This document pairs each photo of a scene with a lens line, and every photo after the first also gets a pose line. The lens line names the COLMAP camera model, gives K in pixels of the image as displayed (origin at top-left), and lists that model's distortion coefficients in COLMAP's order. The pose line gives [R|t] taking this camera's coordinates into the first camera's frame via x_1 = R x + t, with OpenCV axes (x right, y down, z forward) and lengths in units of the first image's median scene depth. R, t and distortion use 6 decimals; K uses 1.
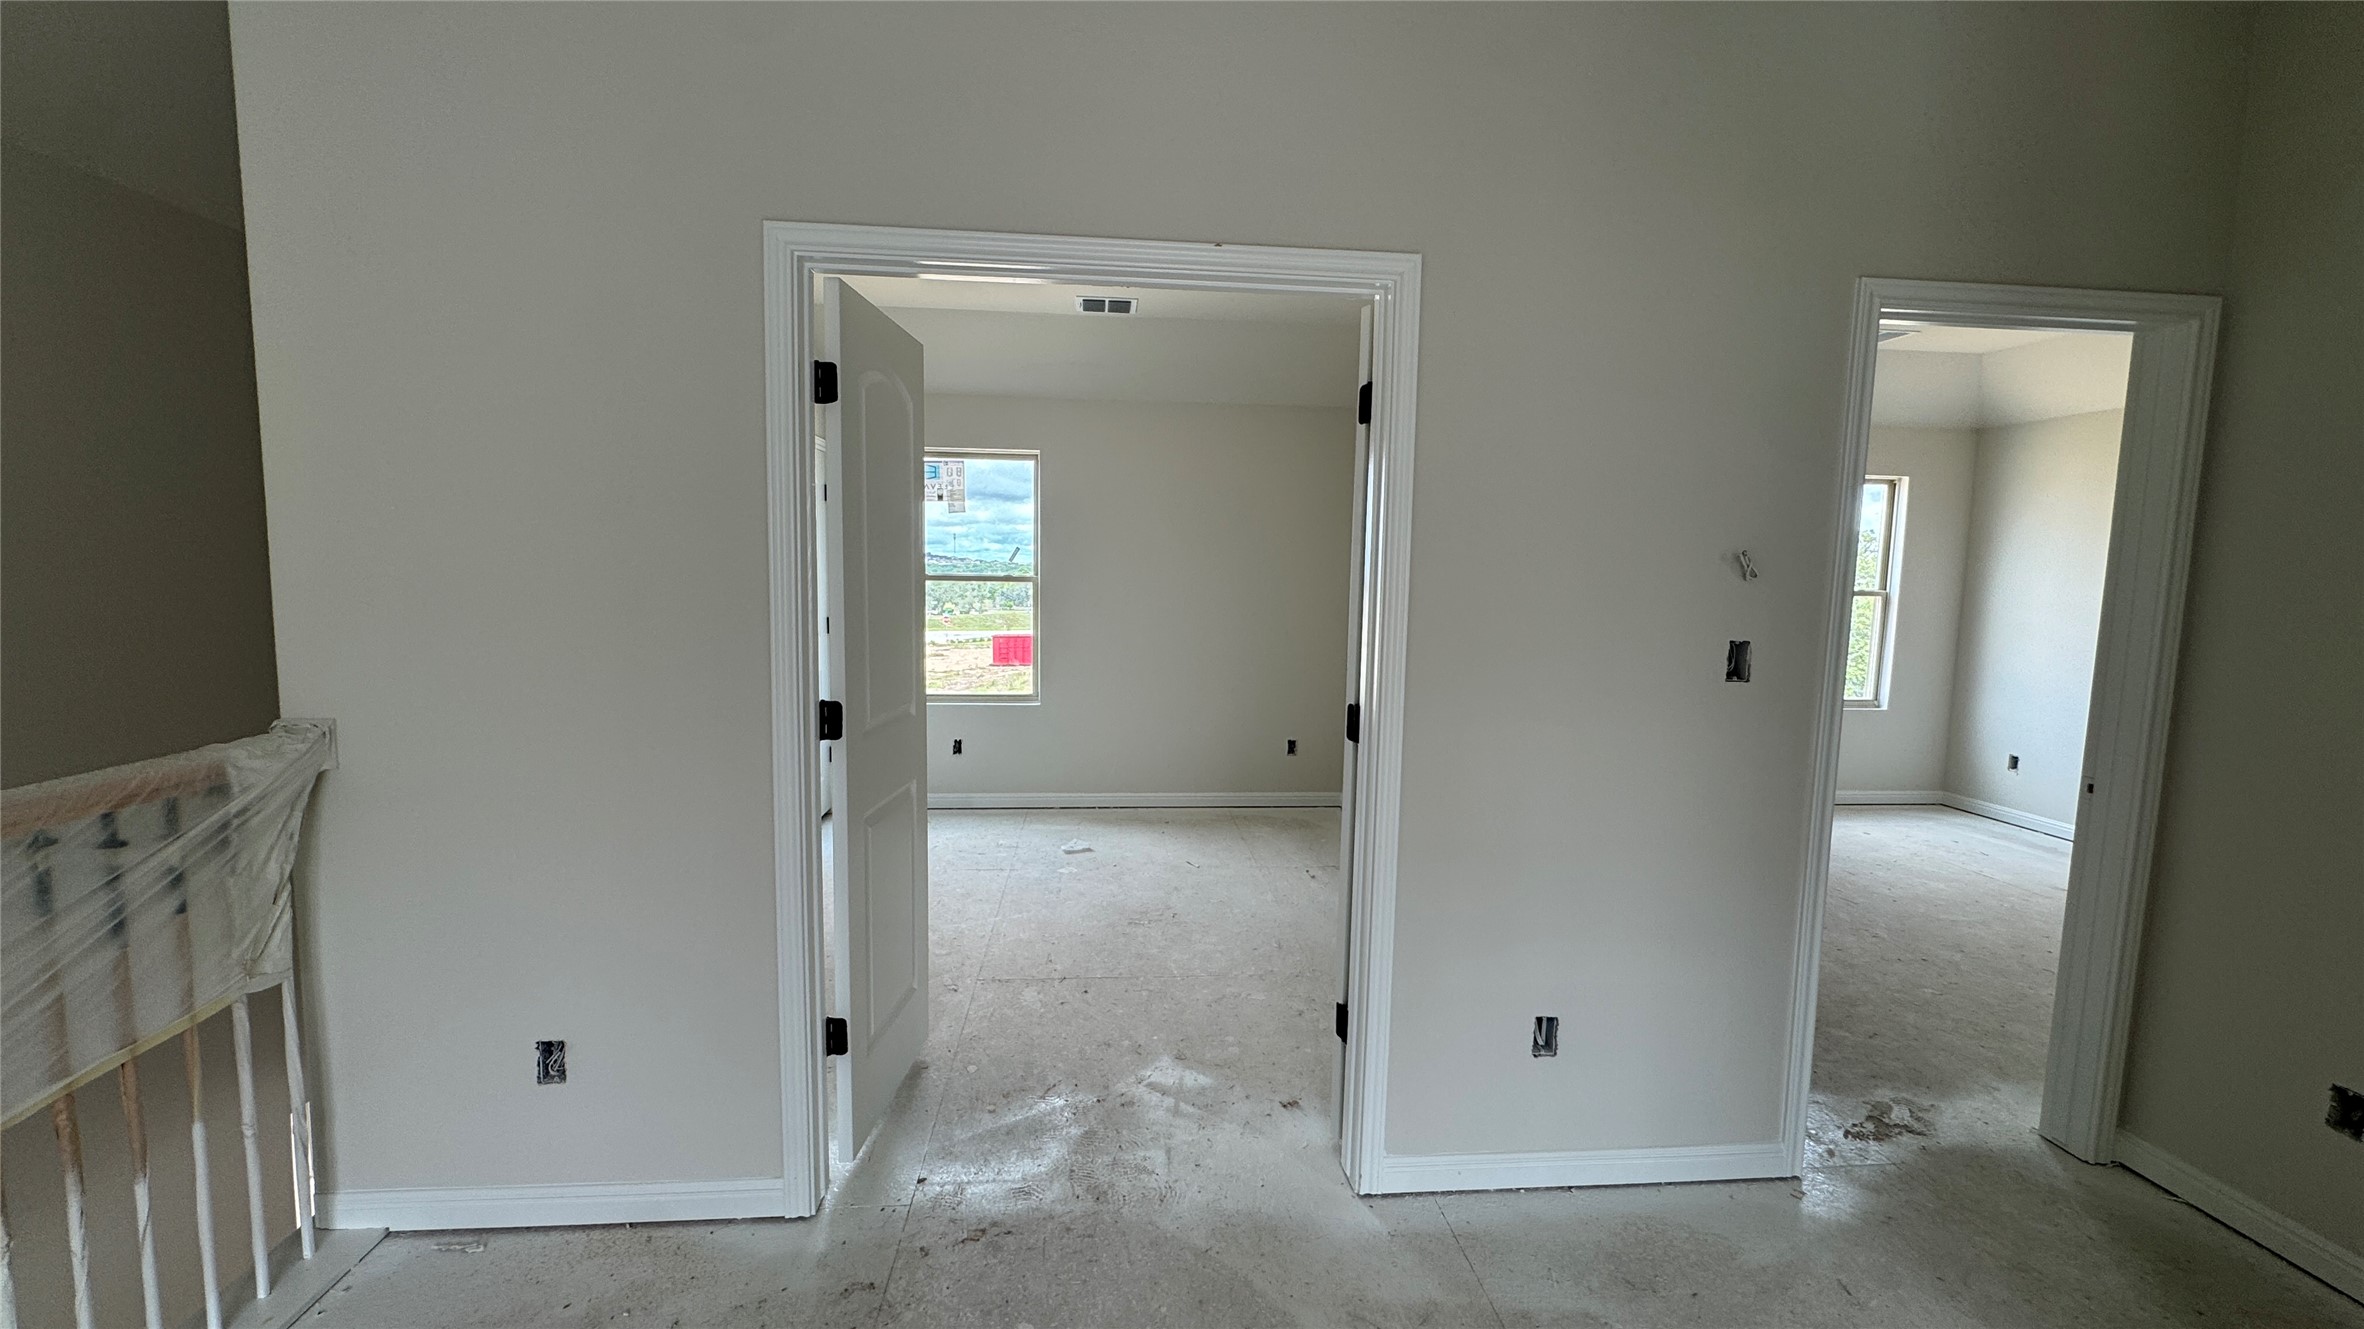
lens RADIAL K [[945.1, 0, 1182.0], [0, 945.1, 664.5], [0, 0, 1]] dist [-0.001428, 0.000727]
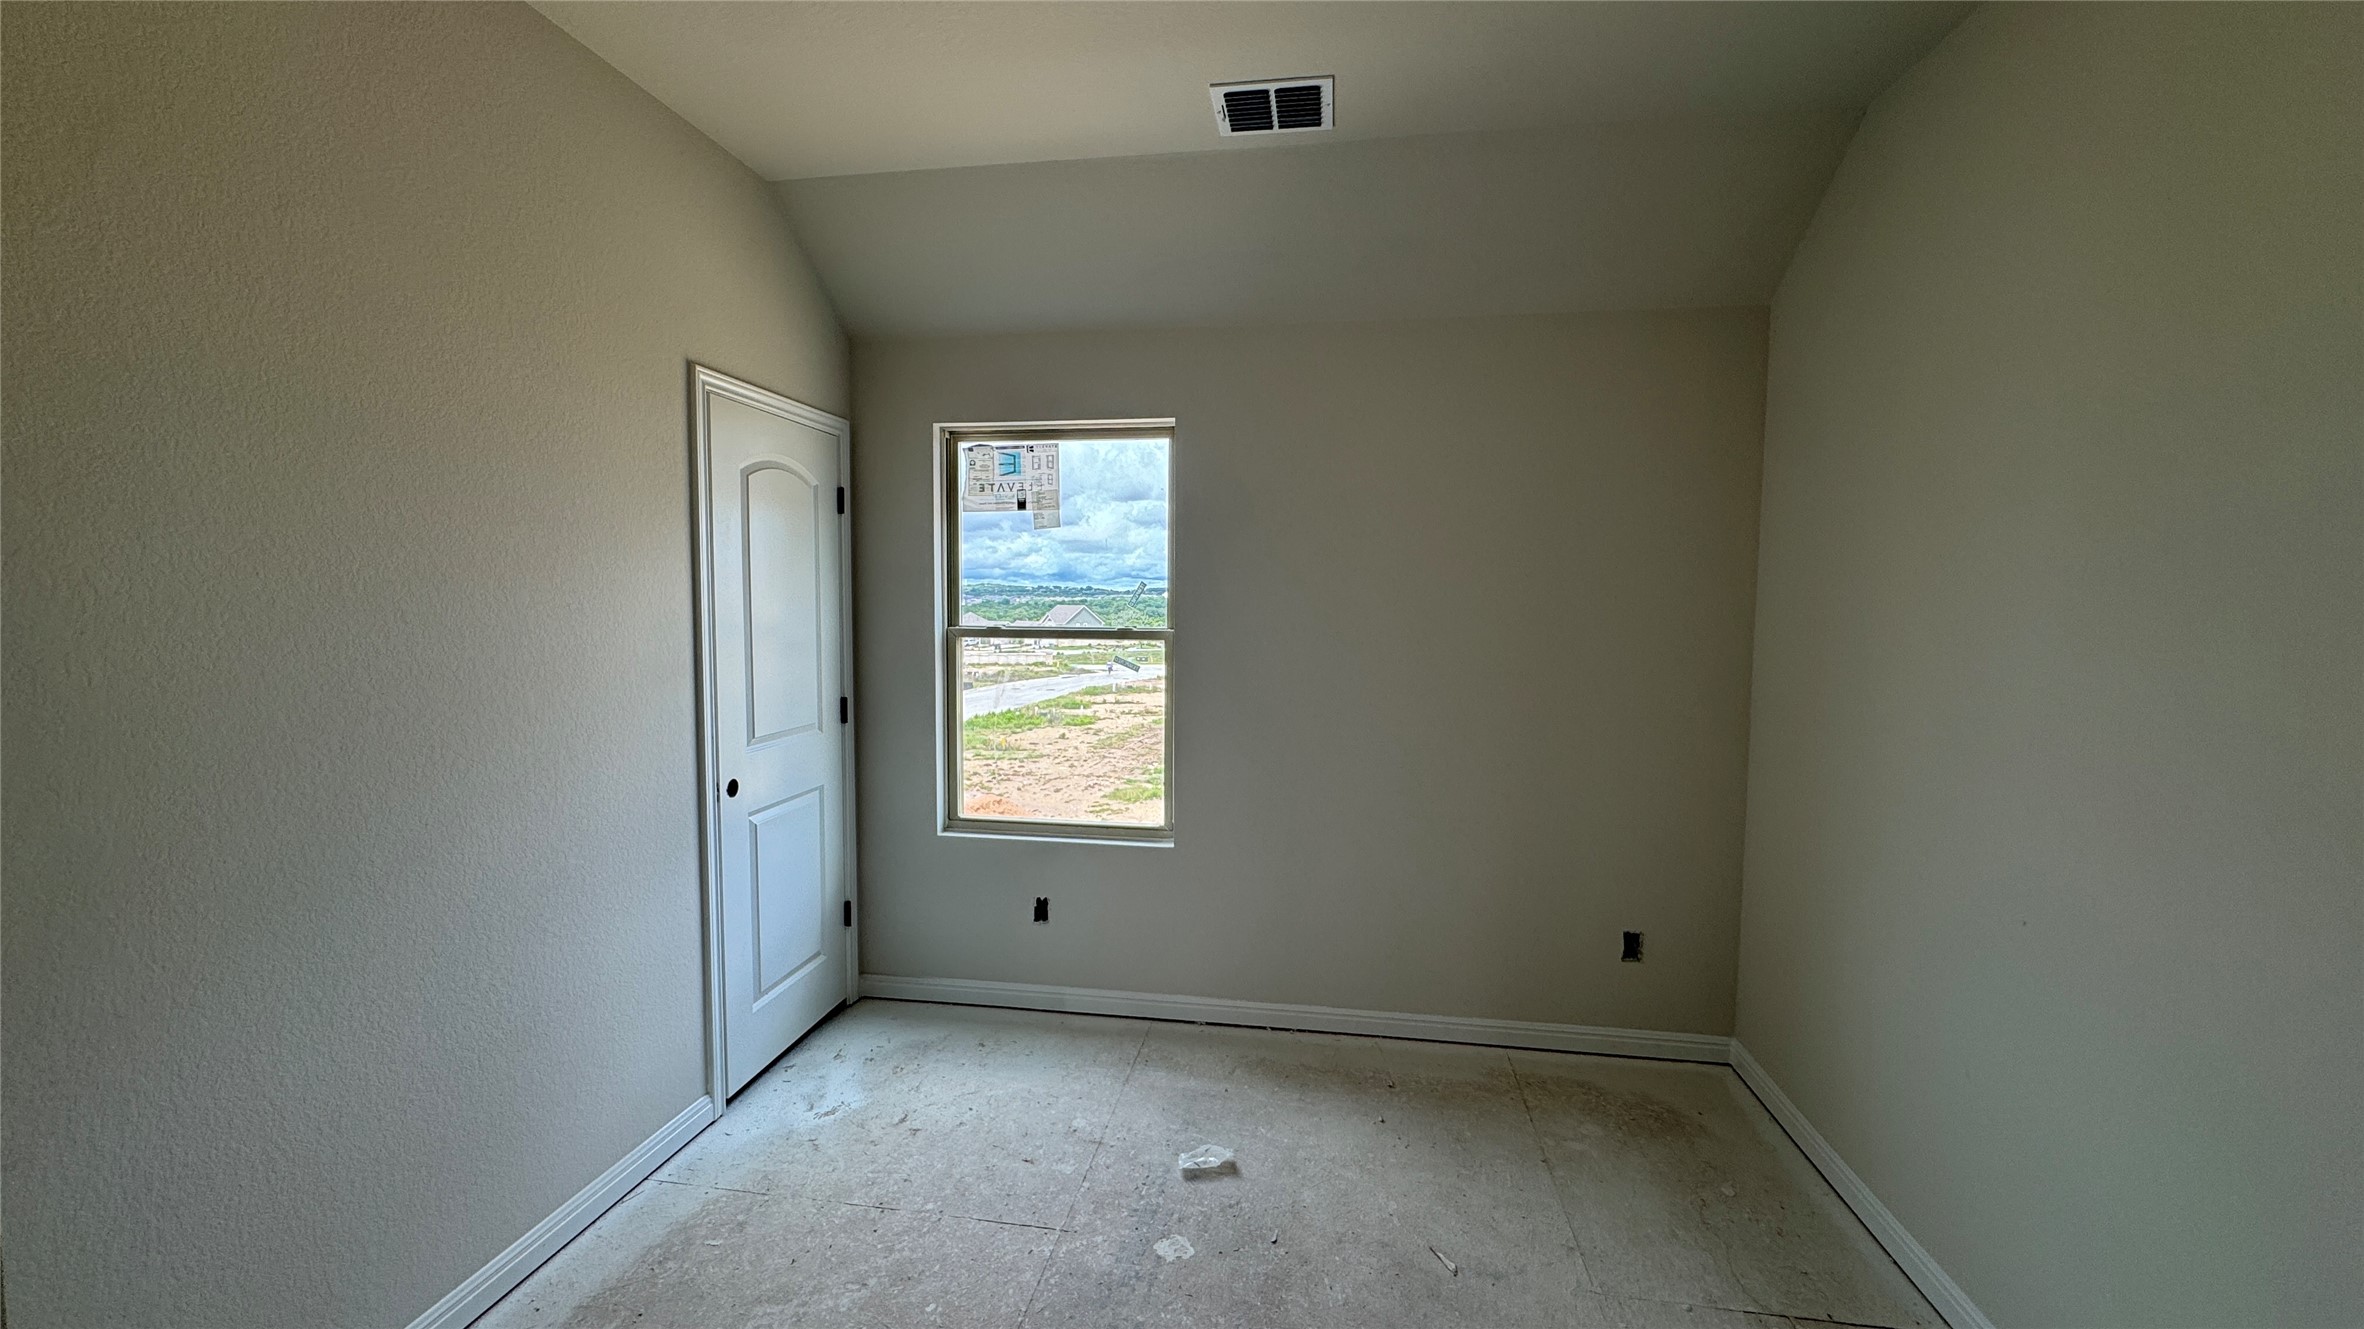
lens RADIAL K [[945.1, 0, 1182.0], [0, 945.1, 664.5], [0, 0, 1]] dist [-0.001428, 0.000727]
pose [[0.969324, 0.004877, -0.245737, -0.001268], [-0.015018, 0.999110, -0.039408, -0.113848], [0.245327, 0.041890, 0.968535, 1.000160]]
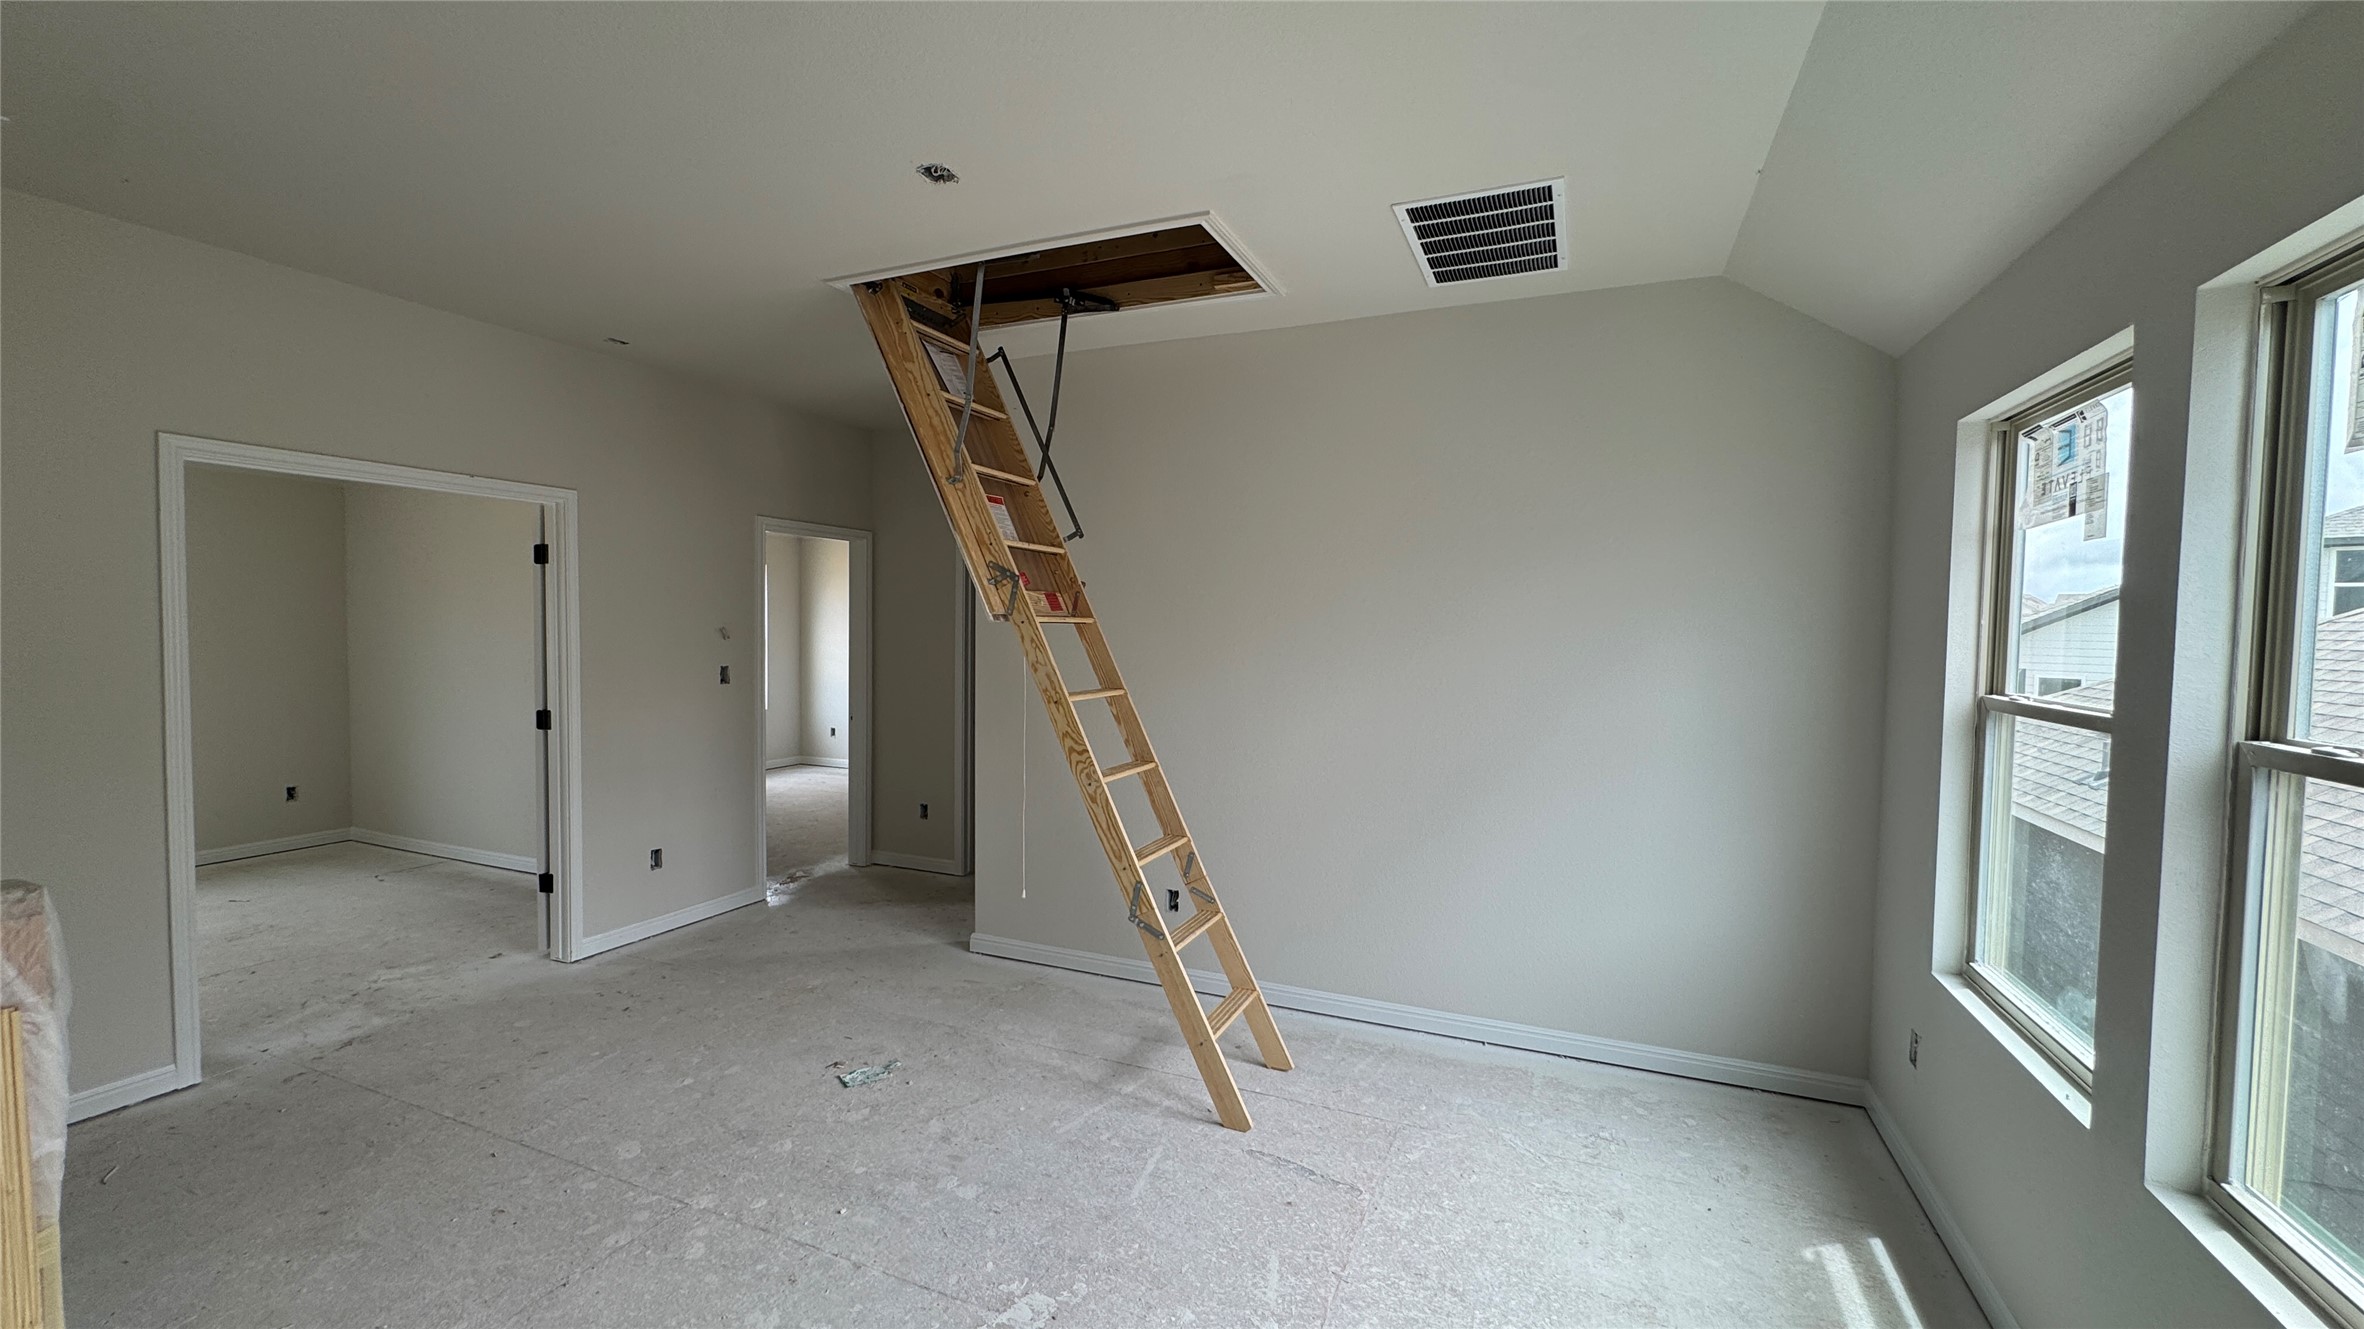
lens RADIAL K [[945.1, 0, 1182.0], [0, 945.1, 664.5], [0, 0, 1]] dist [-0.001428, 0.000727]
pose [[0.474594, -0.048195, 0.878885, -0.815968], [0.083375, 0.996472, 0.009621, 0.038262], [-0.876247, 0.068710, 0.476937, -0.970296]]
